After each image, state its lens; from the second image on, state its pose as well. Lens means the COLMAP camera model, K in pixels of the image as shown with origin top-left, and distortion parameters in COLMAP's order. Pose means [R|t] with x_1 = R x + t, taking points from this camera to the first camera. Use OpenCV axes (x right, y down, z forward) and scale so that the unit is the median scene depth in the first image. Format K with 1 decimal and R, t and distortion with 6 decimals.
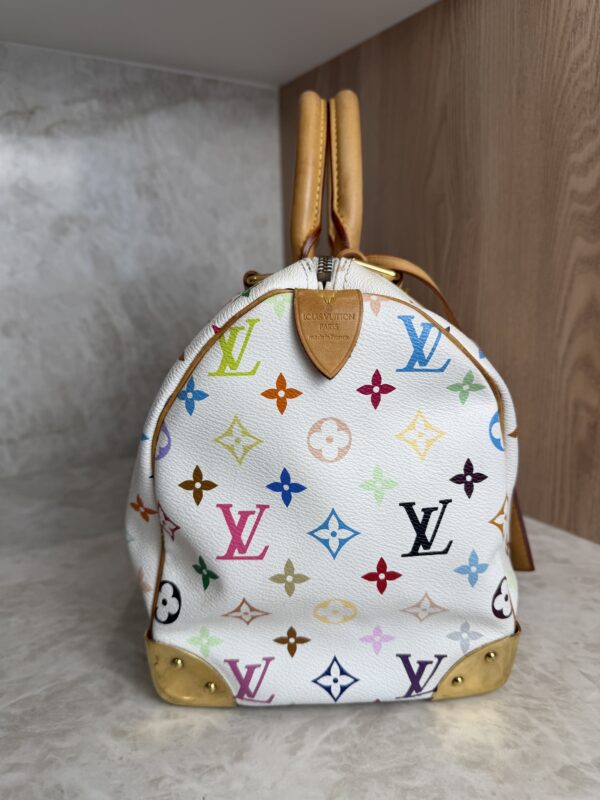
lens RADIAL K [[588.4, 0, 302.3], [0, 588.4, 395.3], [0, 0, 1]] dist [-0.022103, -0.002509]
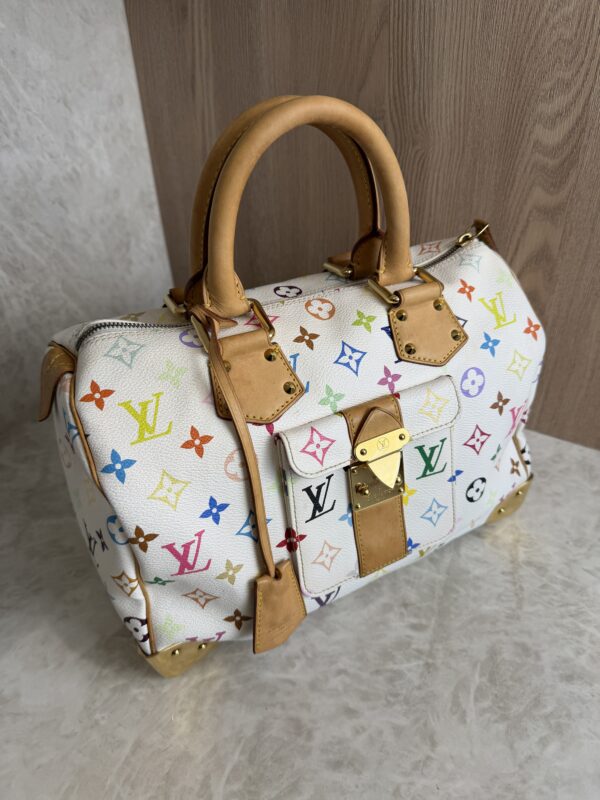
lens RADIAL K [[584.7, 0, 298.5], [0, 584.7, 389.9], [0, 0, 1]] dist [-0.014570, -0.004909]
pose [[0.904311, -0.252337, 0.344307, -0.396511], [0.098479, 0.908144, 0.406912, -0.425877], [-0.415359, -0.334068, 0.846094, 0.165453]]
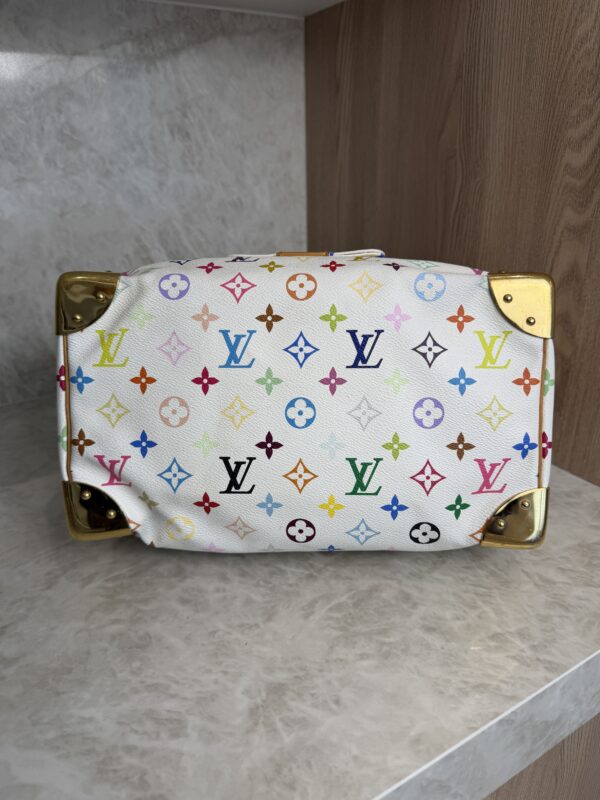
lens RADIAL K [[580.8, 0, 302.4], [0, 580.8, 396.9], [0, 0, 1]] dist [-0.009218, -0.007783]
pose [[0.999258, 0.021299, -0.032104, 0.004875], [-0.014979, 0.982507, 0.185620, -0.115491], [0.035496, -0.185001, 0.982097, -0.188100]]
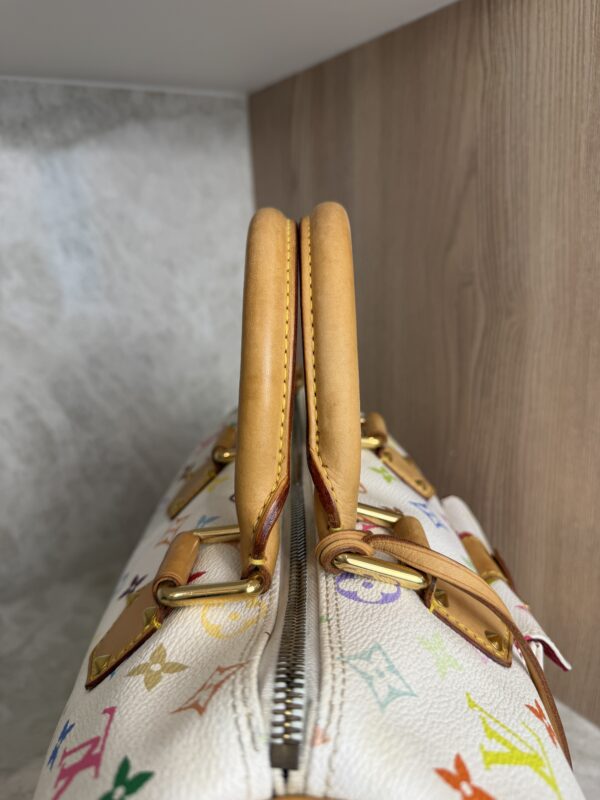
lens RADIAL K [[600.7, 0, 297.9], [0, 600.7, 395.9], [0, 0, 1]] dist [-0.028230, -0.005866]
pose [[0.999688, -0.024739, -0.003317, 0.034752], [0.024906, 0.997430, 0.067178, -0.321173], [0.001646, -0.067239, 0.997736, 0.333484]]
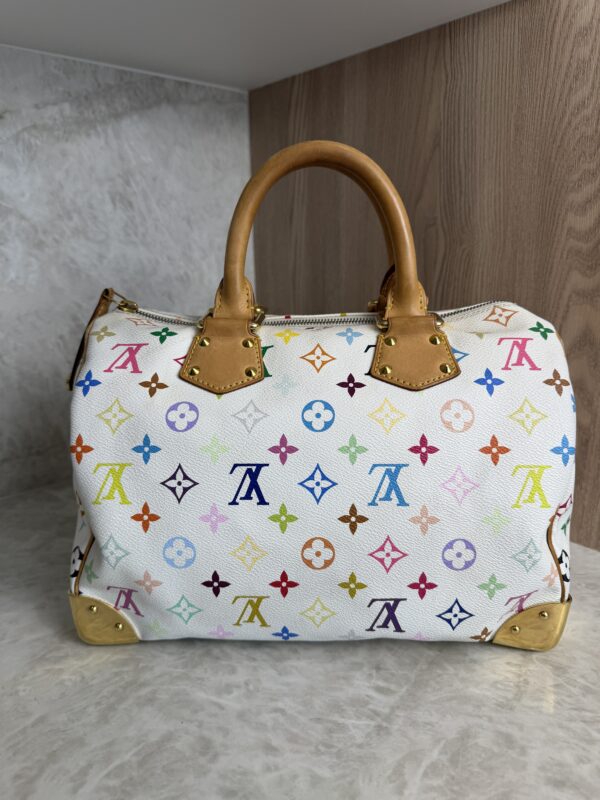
lens RADIAL K [[579.9, 0, 296.2], [0, 579.9, 396.7], [0, 0, 1]] dist [-0.012599, -0.004011]
pose [[0.988626, -0.030740, 0.147222, -0.210837], [0.023378, 0.998400, 0.051478, -0.109688], [-0.148569, -0.047450, 0.987763, 0.007412]]
